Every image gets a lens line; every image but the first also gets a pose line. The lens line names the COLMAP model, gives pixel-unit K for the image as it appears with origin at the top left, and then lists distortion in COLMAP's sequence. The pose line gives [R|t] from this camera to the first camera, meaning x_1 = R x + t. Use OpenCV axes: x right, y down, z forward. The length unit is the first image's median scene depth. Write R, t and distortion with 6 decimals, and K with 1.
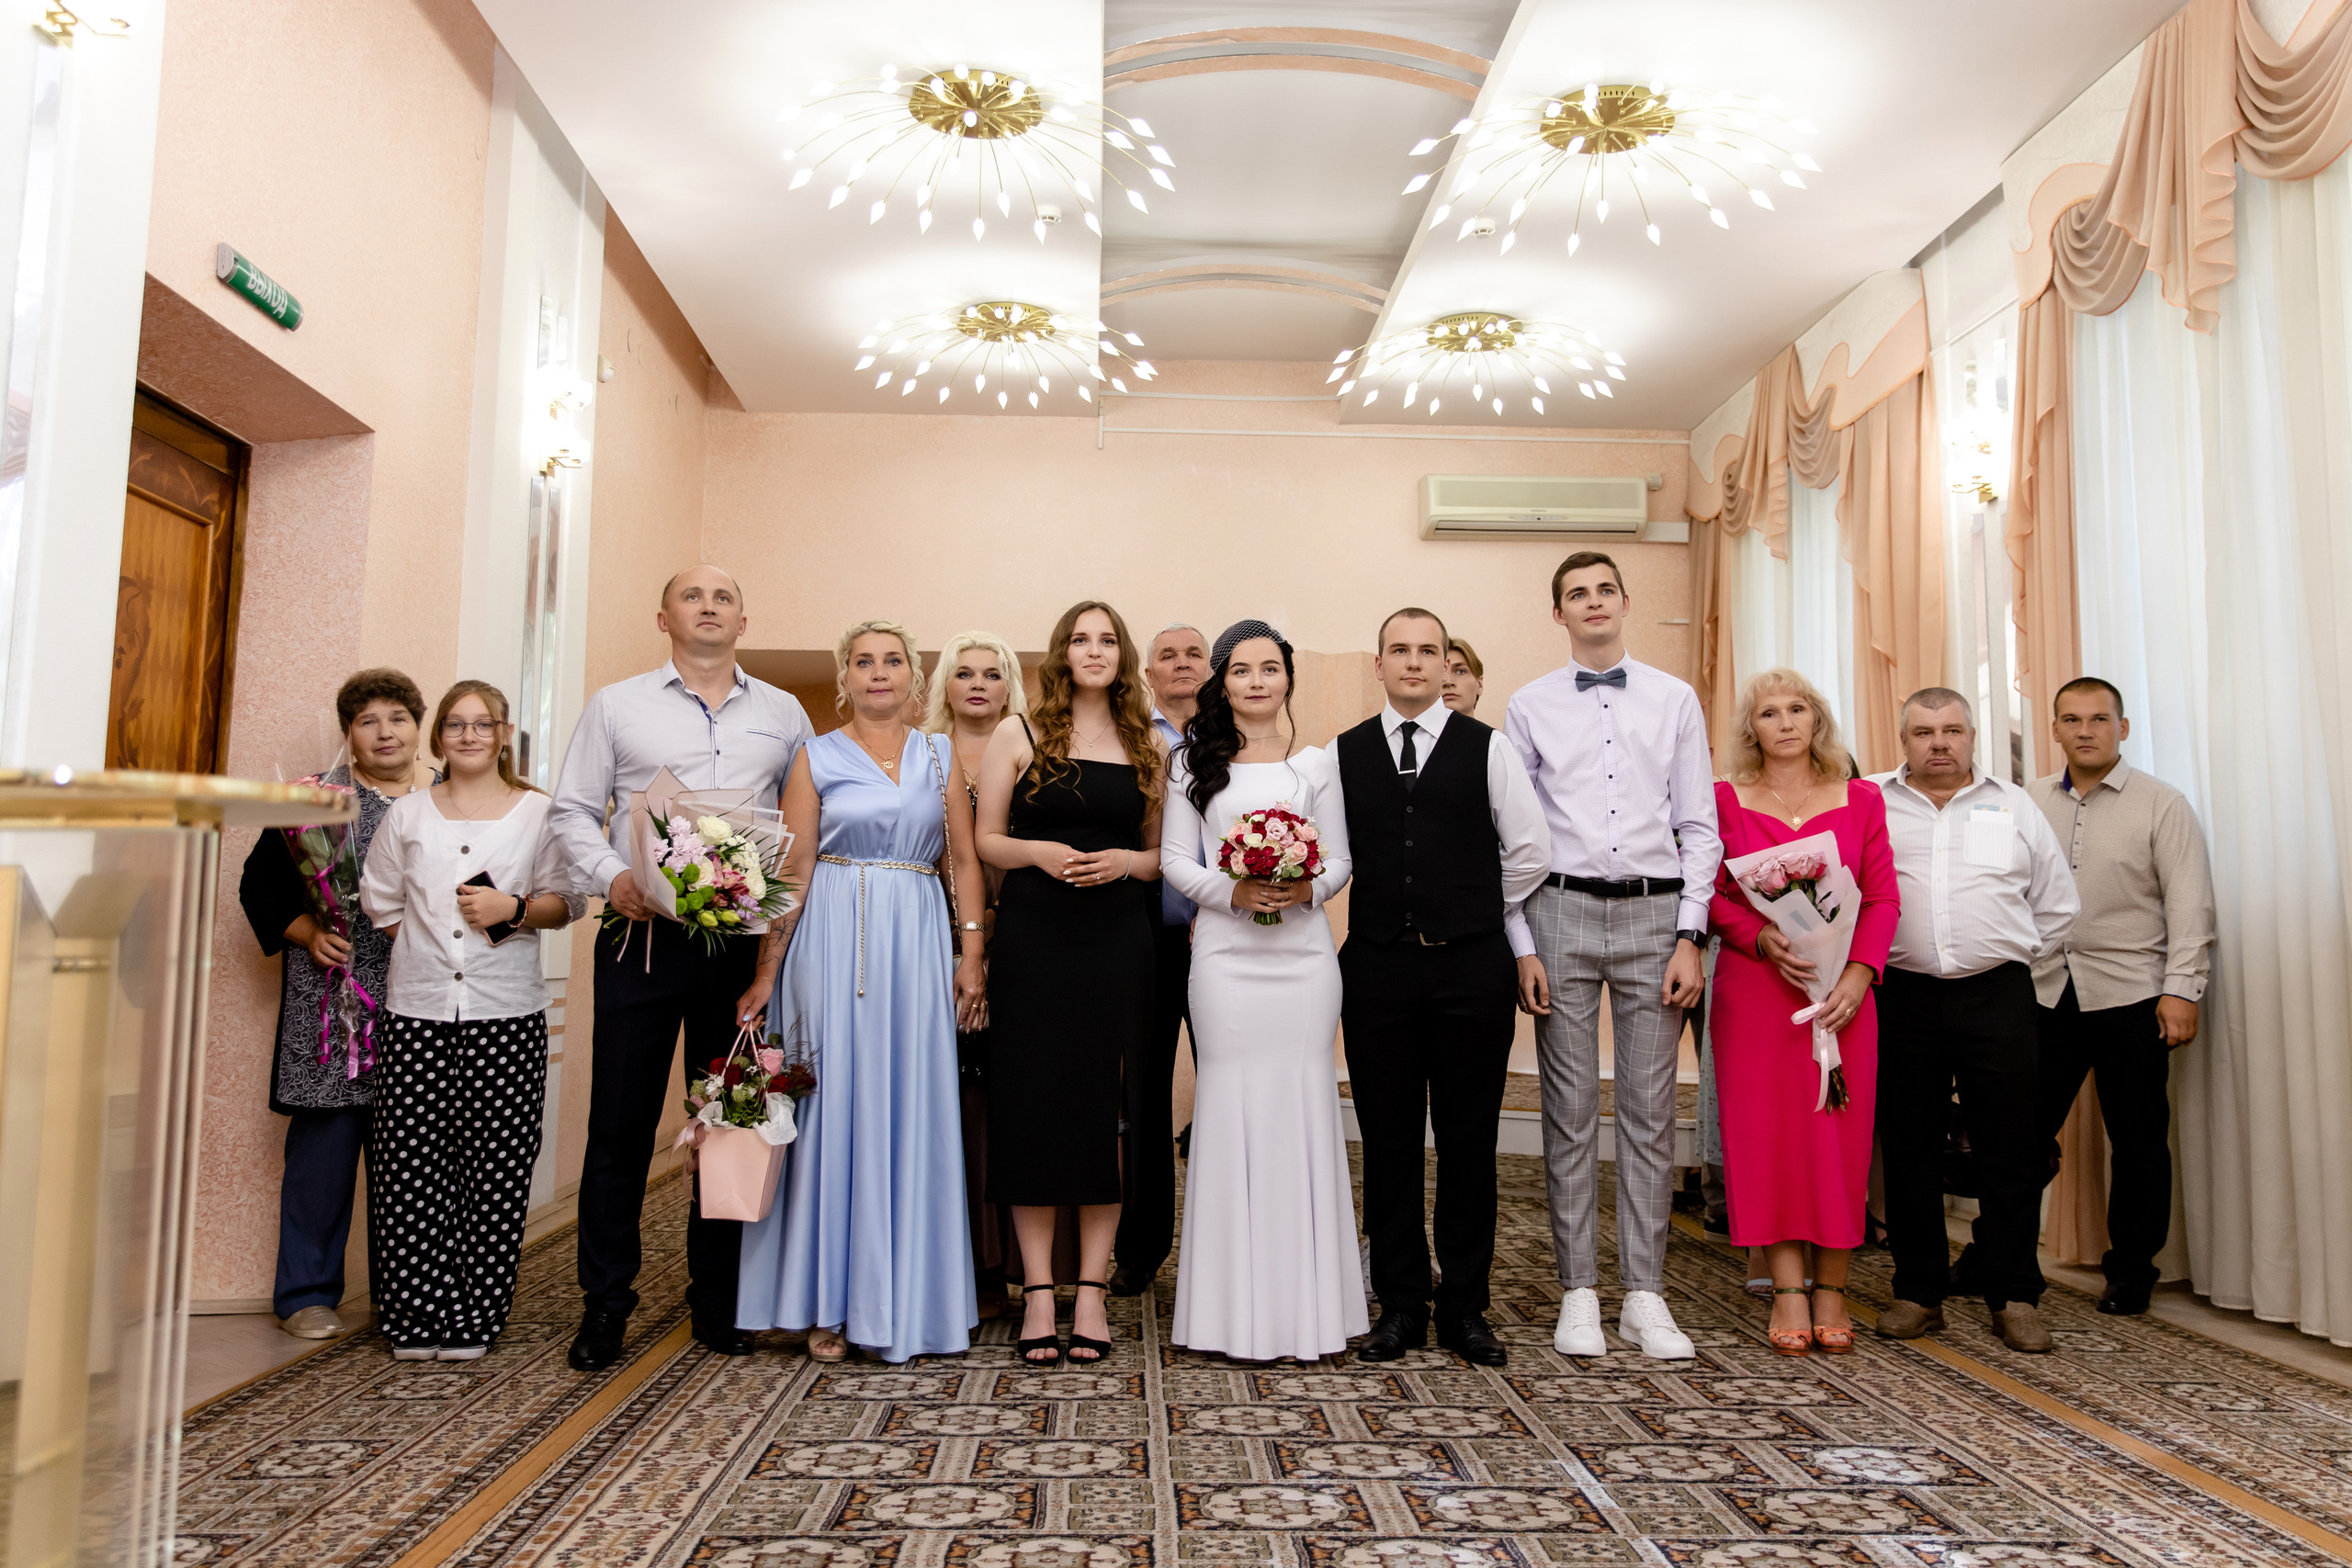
lens RADIAL K [[1863.5, 0, 1180.6], [0, 1863.5, 712.3], [0, 0, 1]] dist [-0.023722, 0.005074]
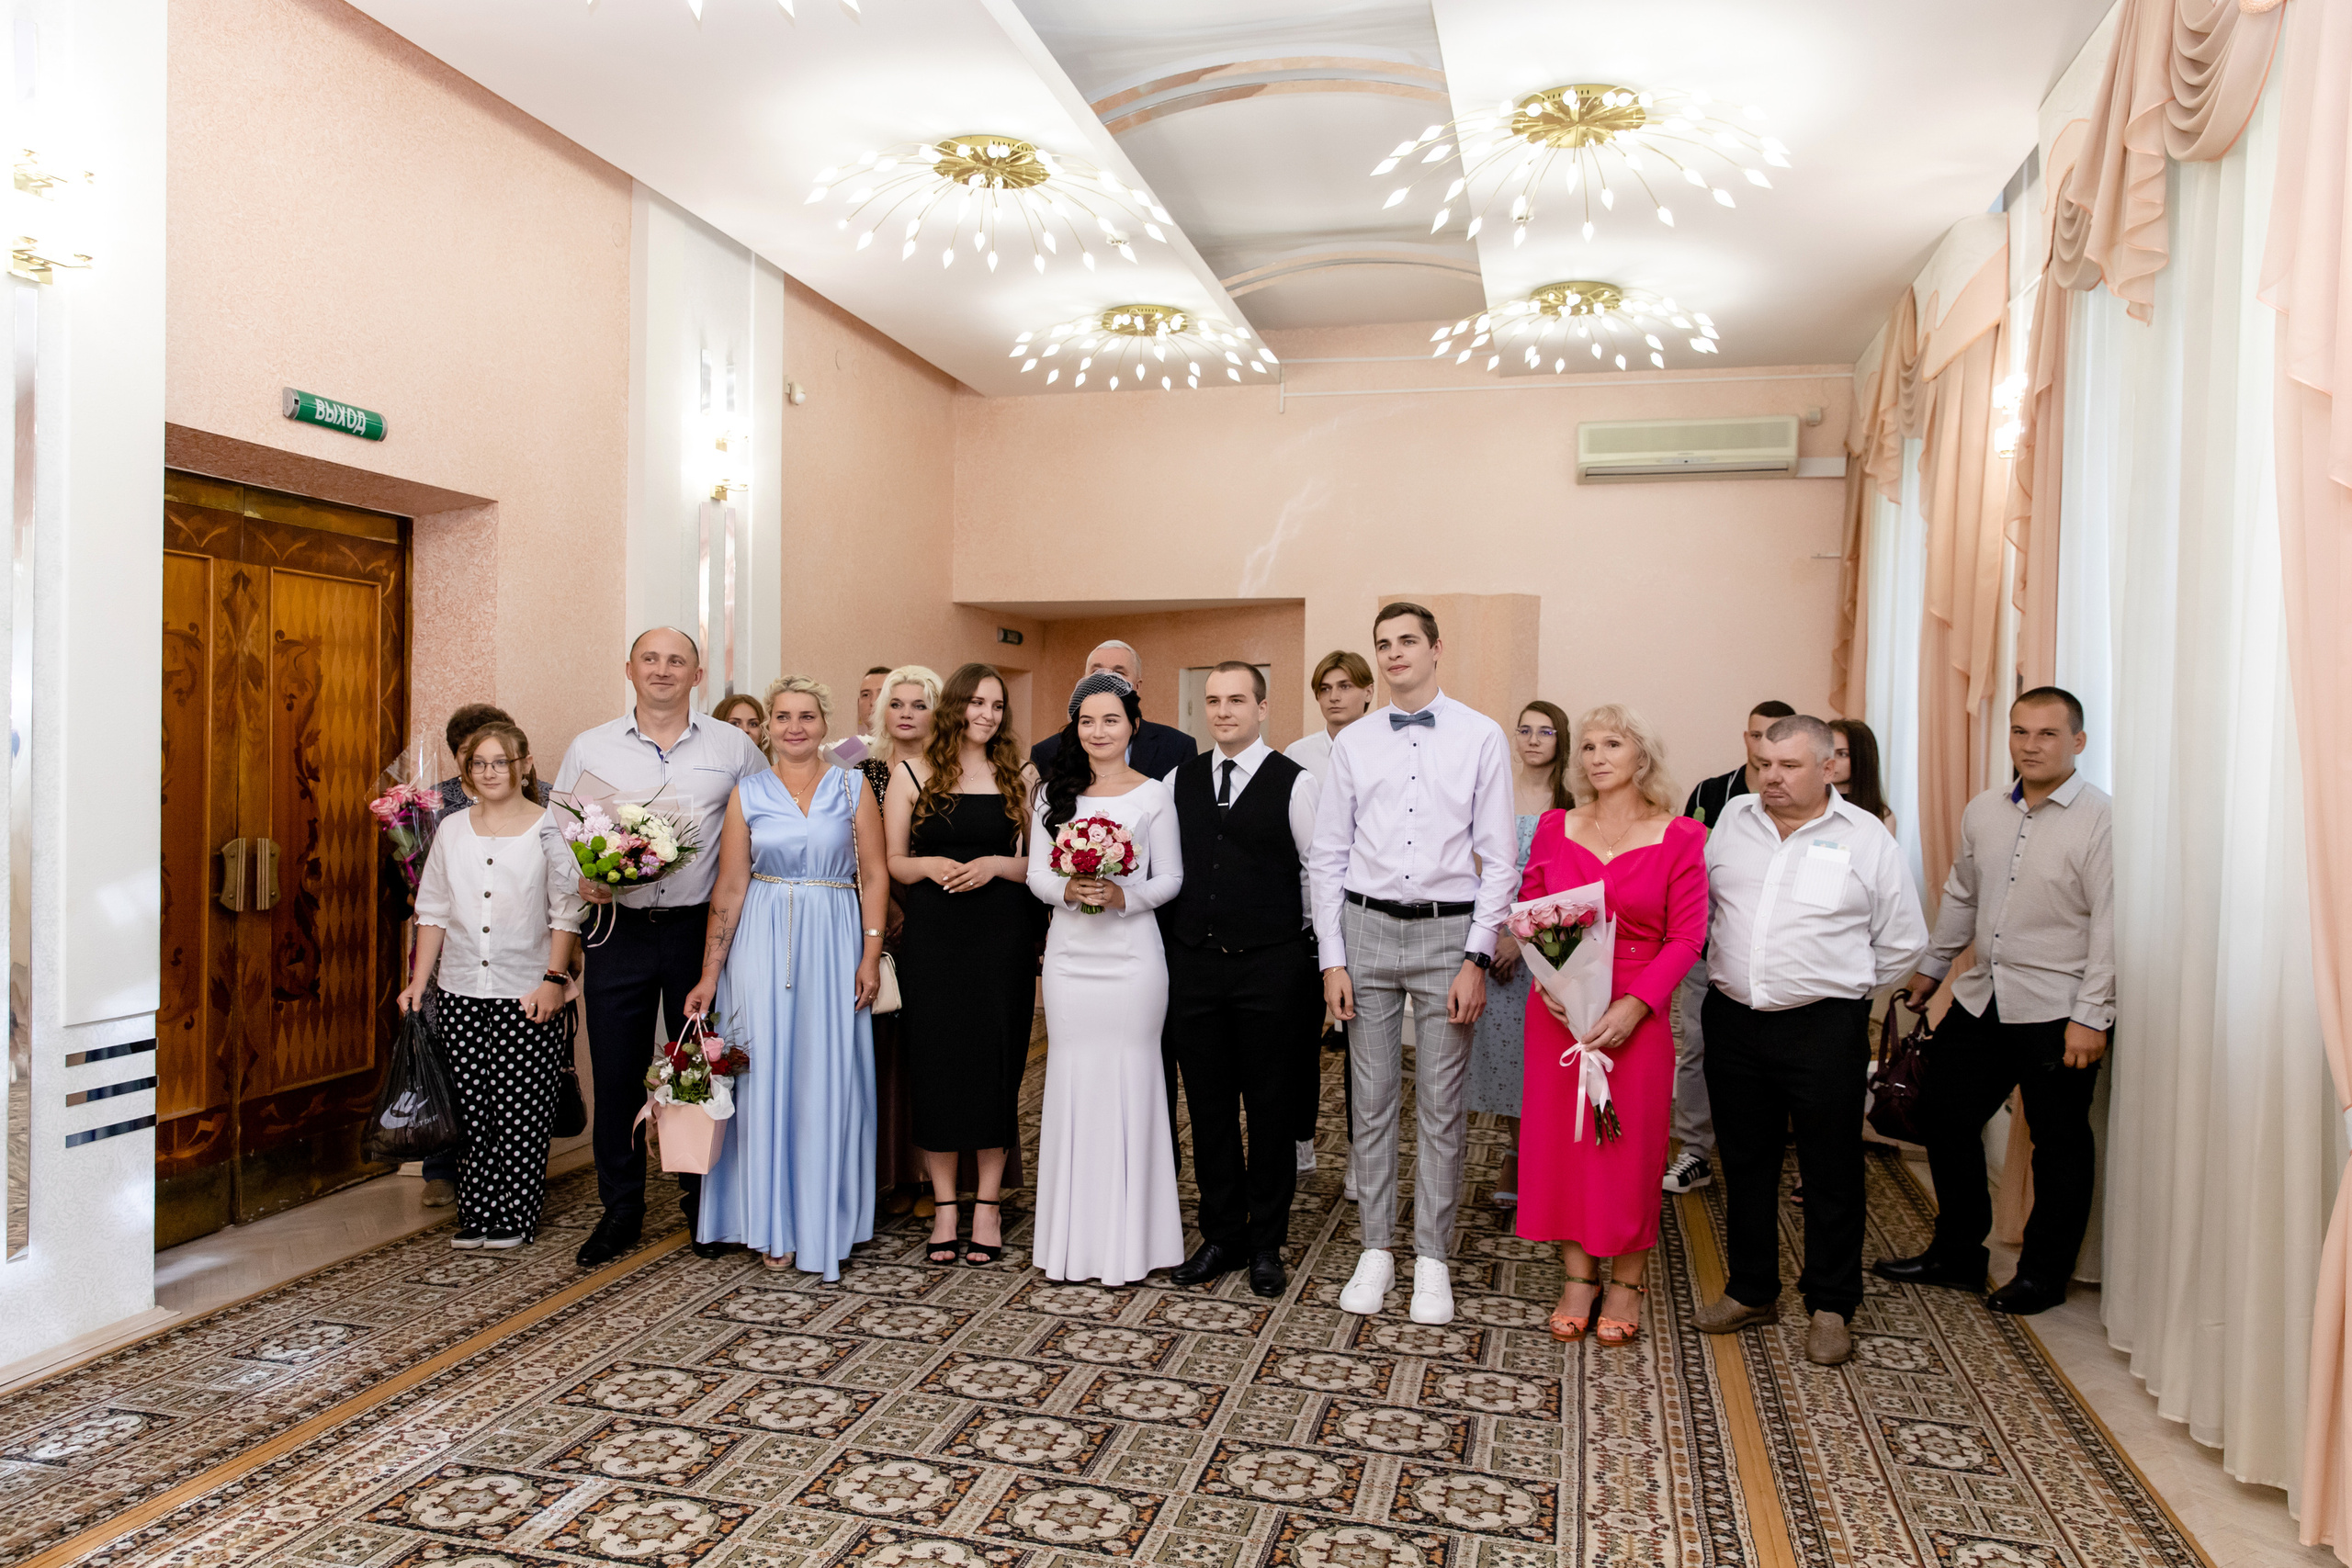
lens RADIAL K [[1597.3, 0, 1170.2], [0, 1597.3, 818.1], [0, 0, 1]] dist [0.051156, 0.000021]
pose [[0.956414, 0.025323, -0.290913, 0.357548], [0.022505, 0.986878, 0.159892, -0.111726], [0.291145, -0.159470, 0.943294, 0.056539]]
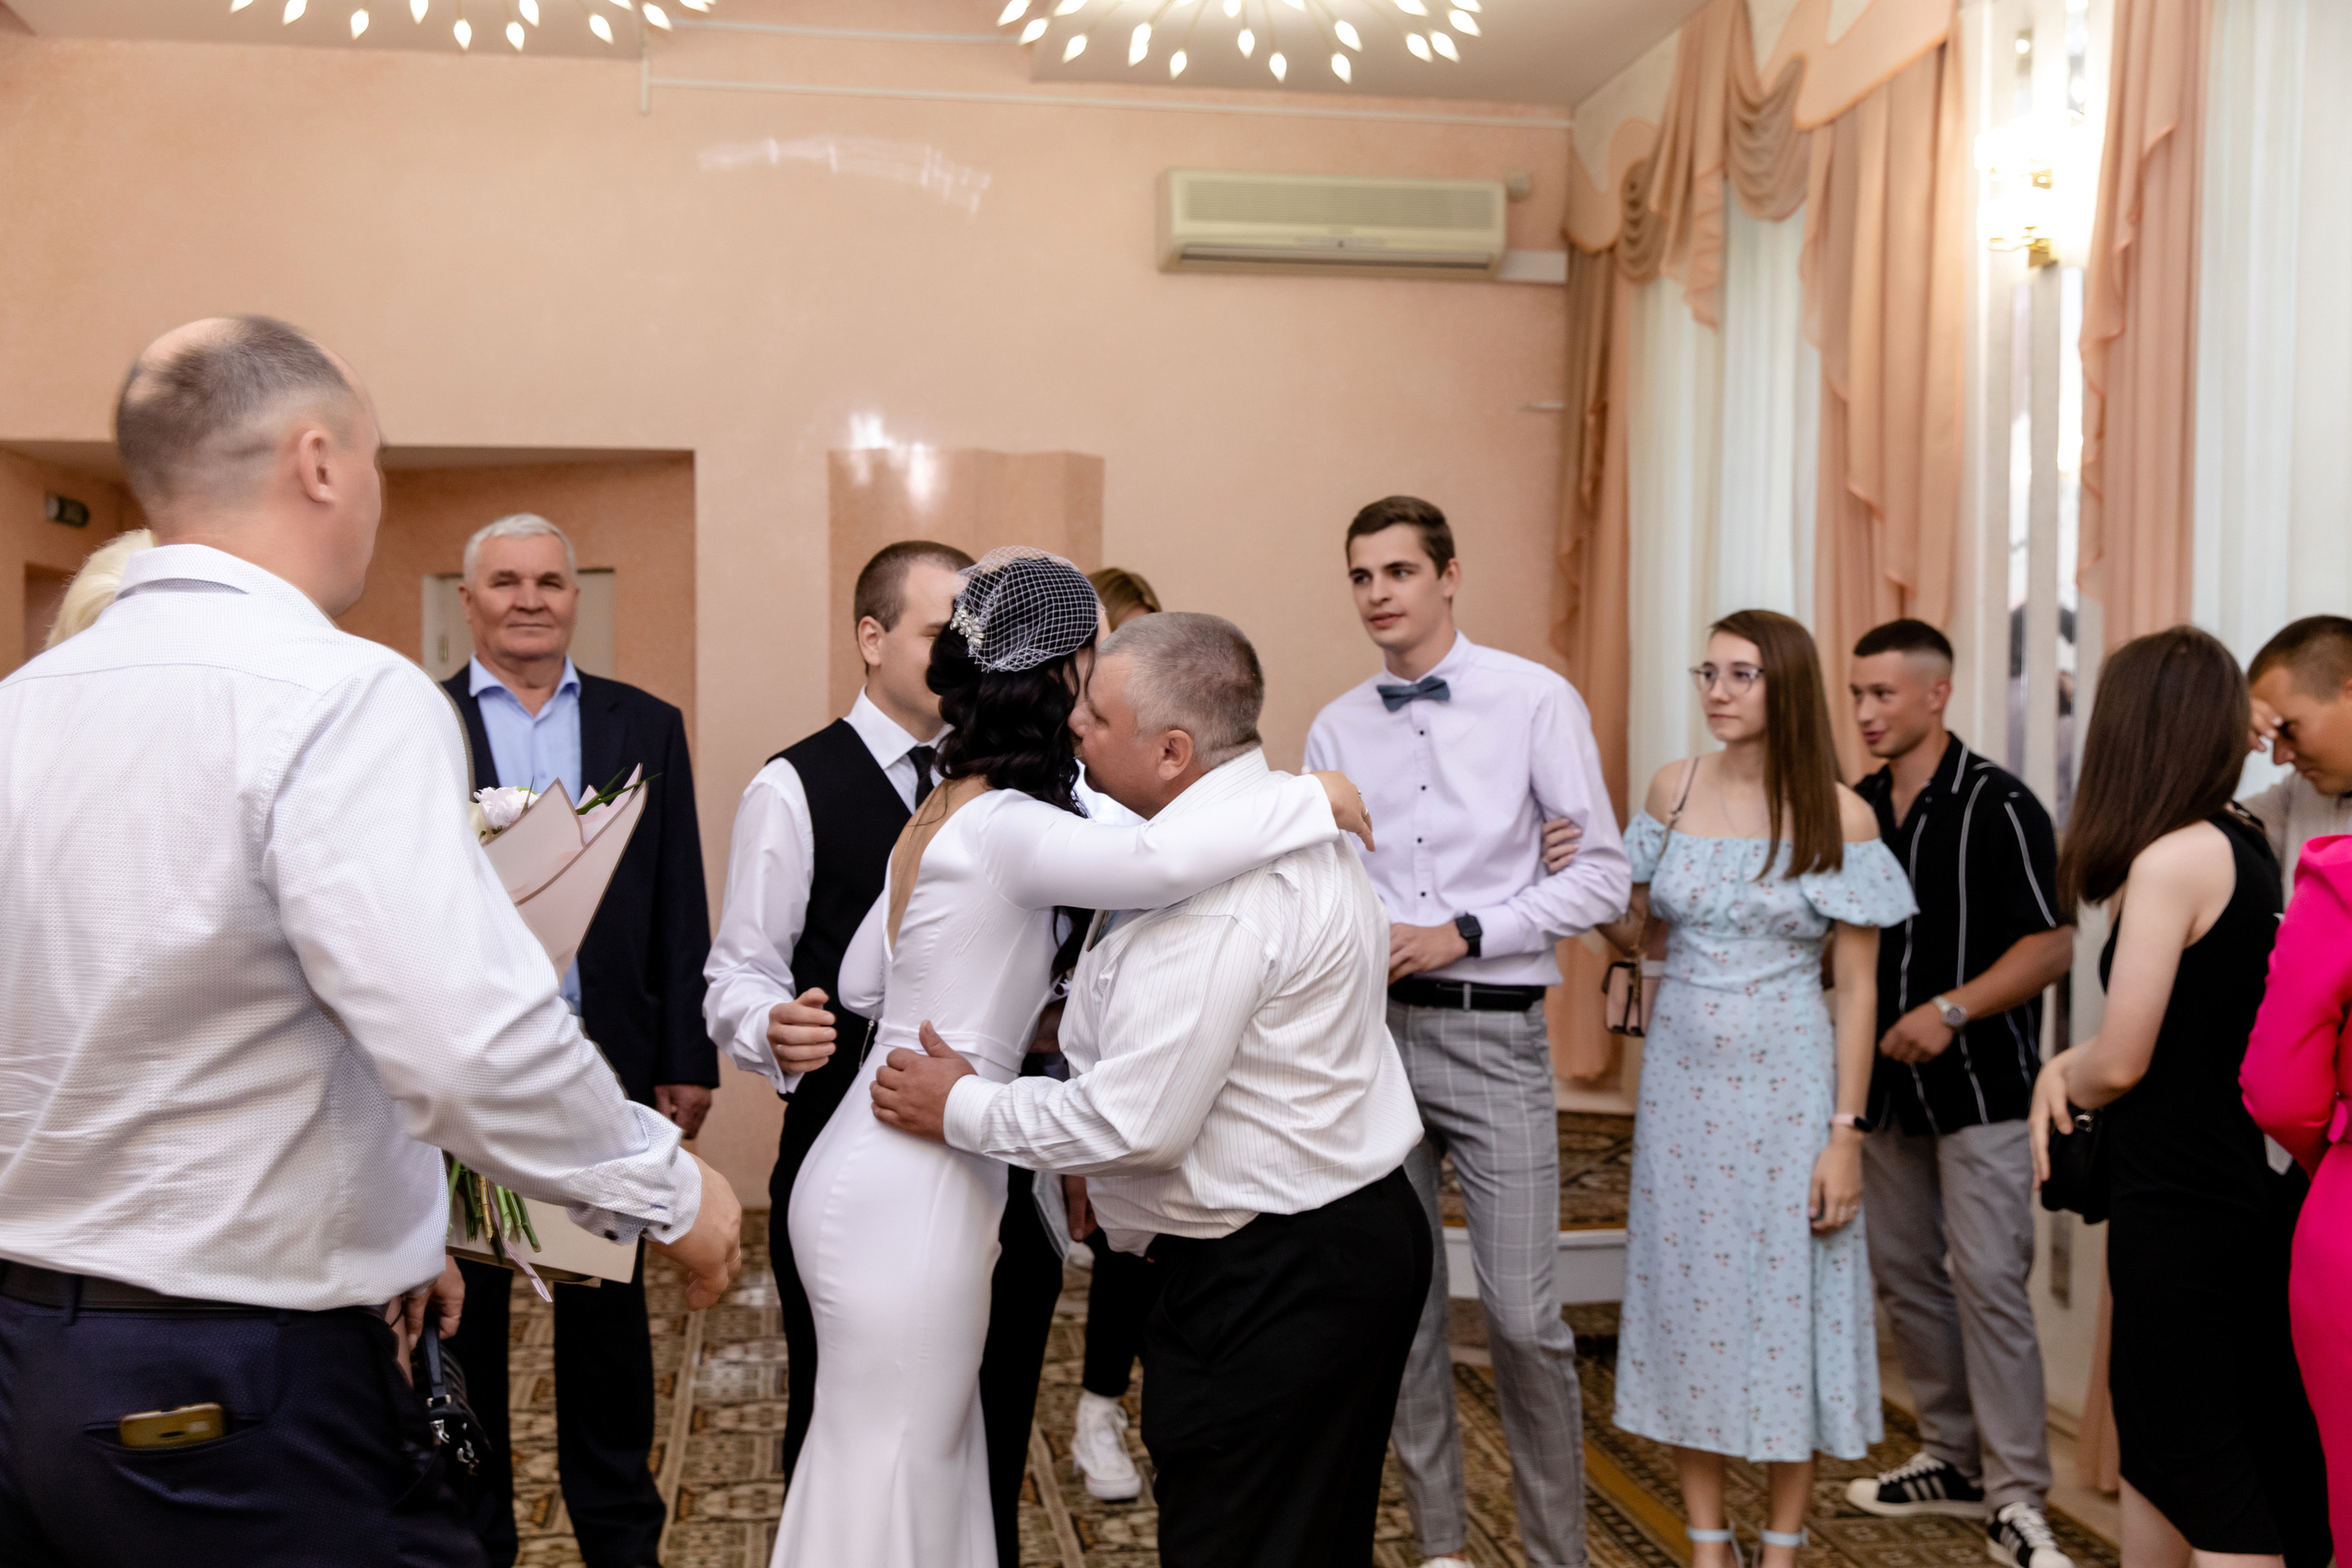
lens RADIAL K [[2478.4, 0, 1176.0], [0, 2478.4, 784.0], [0, 0, 1]] dist [0.005981, -0.007678]
pose [[0.993392, -0.006788, 0.114572, 0.071824], [-0.009977, 0.989363, 0.145124, -0.083882], [-0.114338, -0.145308, 0.982758, 0.270271]]
